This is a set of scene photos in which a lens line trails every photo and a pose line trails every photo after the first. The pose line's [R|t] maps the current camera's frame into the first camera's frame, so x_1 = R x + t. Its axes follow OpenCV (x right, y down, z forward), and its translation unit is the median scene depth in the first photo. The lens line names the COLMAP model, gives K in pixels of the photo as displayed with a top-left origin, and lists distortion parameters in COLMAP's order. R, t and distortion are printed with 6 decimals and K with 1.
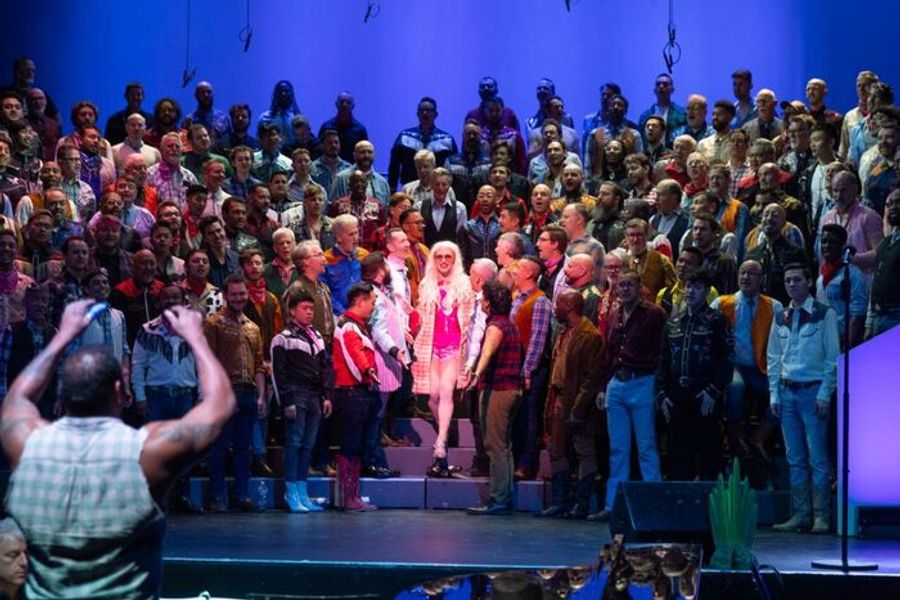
lens RADIAL K [[1531.3, 0, 452.4], [0, 1531.3, 300.4], [0, 0, 1]] dist [-0.005321, 0.000000]
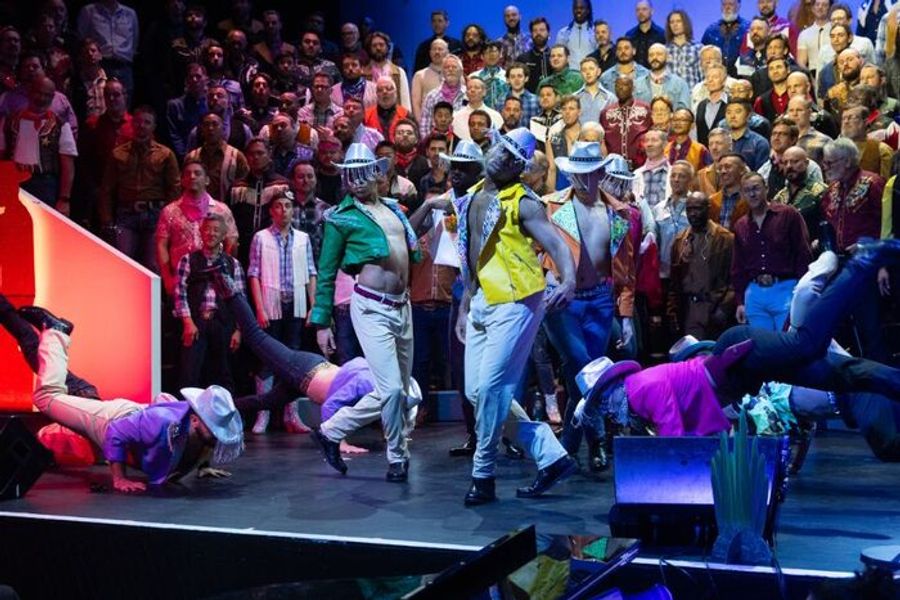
lens RADIAL K [[1264.8, 0, 536.0], [0, 1264.8, 286.2], [0, 0, 1]] dist [0.012139, 0.000000]
pose [[0.948930, -0.031513, -0.313909, 0.164845], [0.051407, 0.997146, 0.055297, 0.003247], [0.311271, -0.068611, 0.947841, 0.231932]]
